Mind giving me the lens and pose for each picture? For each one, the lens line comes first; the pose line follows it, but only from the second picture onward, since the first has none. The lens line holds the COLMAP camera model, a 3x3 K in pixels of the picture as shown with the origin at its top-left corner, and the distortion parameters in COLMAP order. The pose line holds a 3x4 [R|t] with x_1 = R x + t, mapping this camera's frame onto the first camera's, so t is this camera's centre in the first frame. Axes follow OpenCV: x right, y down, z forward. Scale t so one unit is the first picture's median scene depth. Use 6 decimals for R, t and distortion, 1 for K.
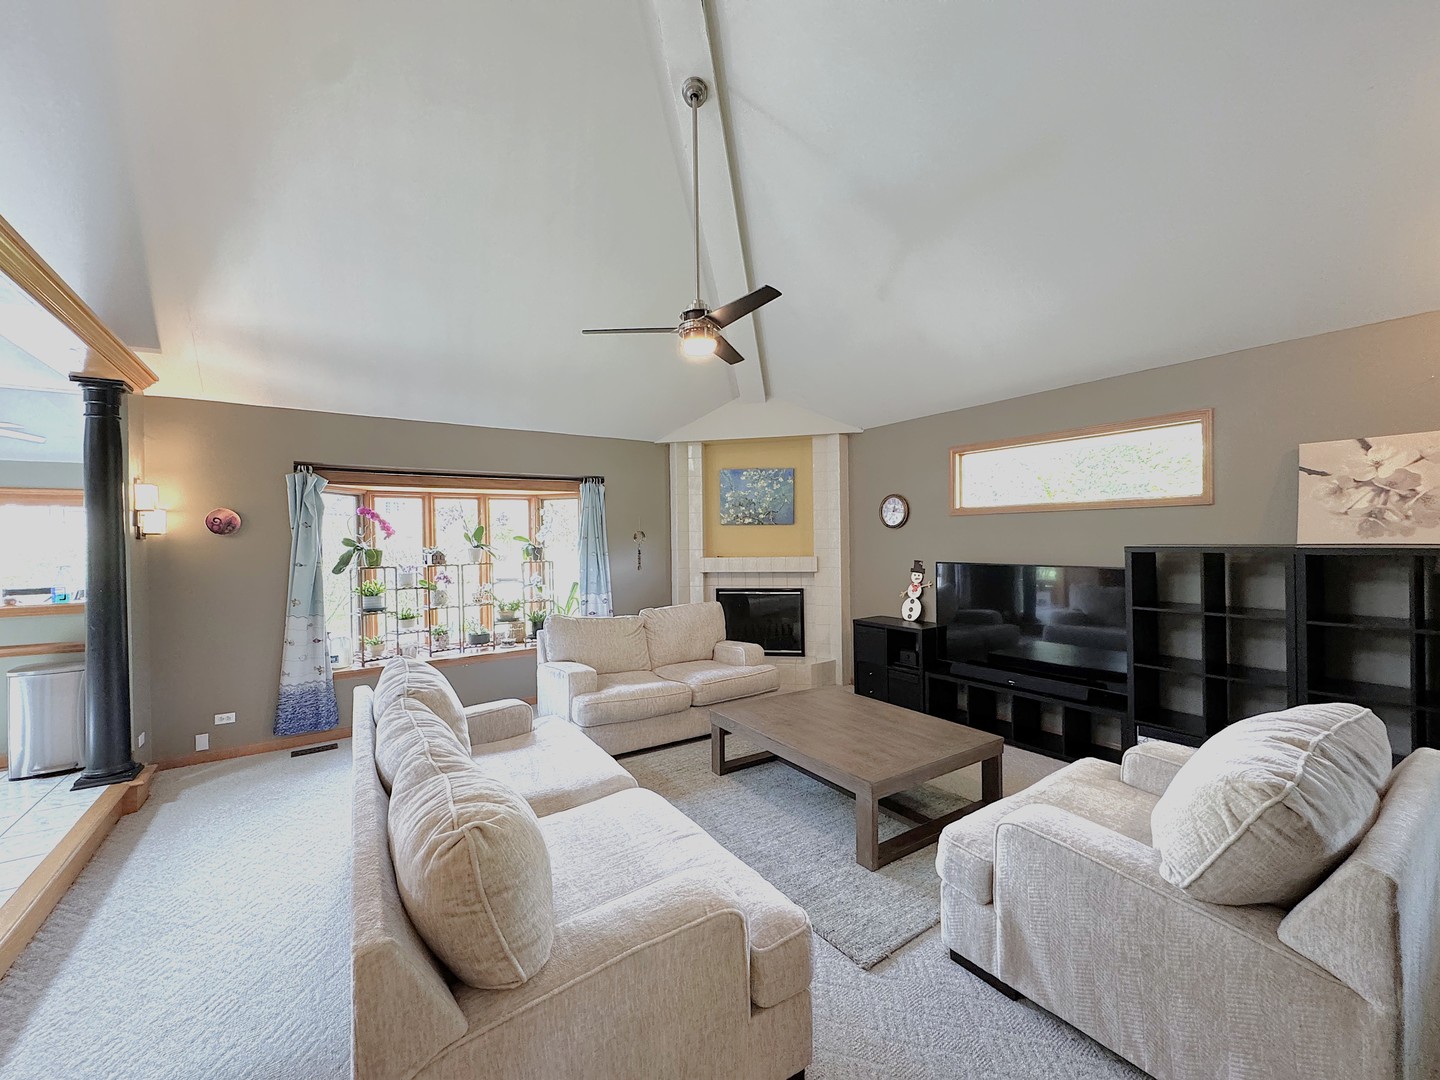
lens RADIAL K [[578.3, 0, 720.0], [0, 578.3, 540.0], [0, 0, 1]] dist [-0.002444, 0.000116]
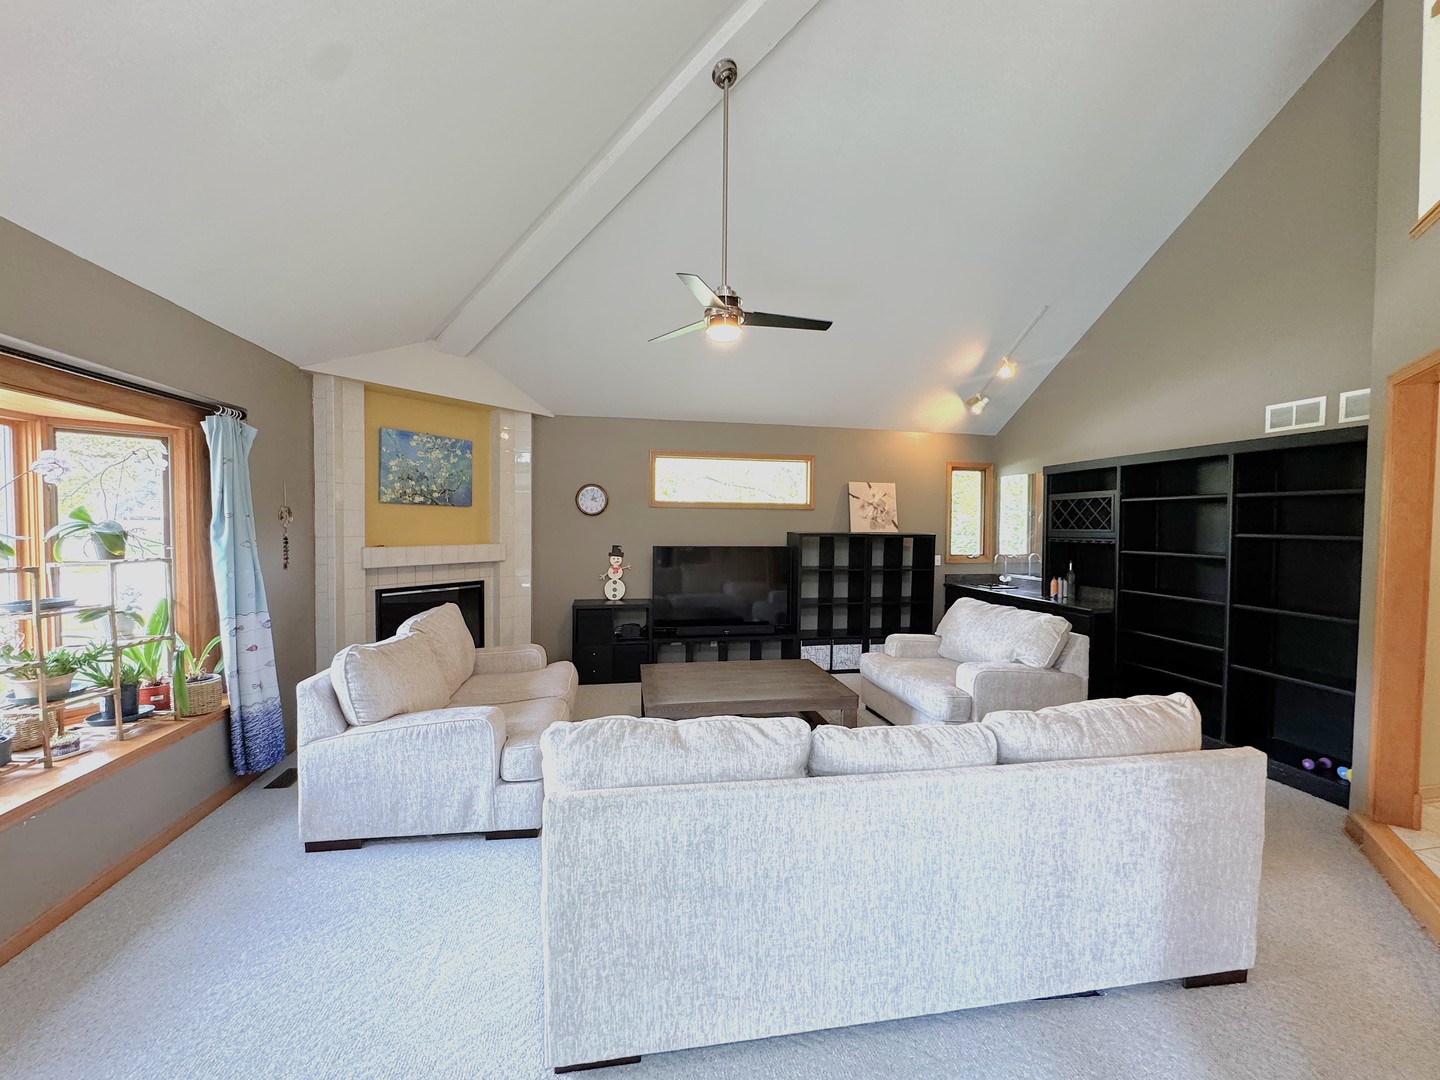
lens RADIAL K [[578.3, 0, 720.0], [0, 578.3, 540.0], [0, 0, 1]] dist [-0.002444, 0.000116]
pose [[0.390688, -0.008946, 0.920480, -0.601341], [-0.012246, 0.999814, 0.014915, 0.005819], [-0.920442, -0.017099, 0.390505, 0.378198]]
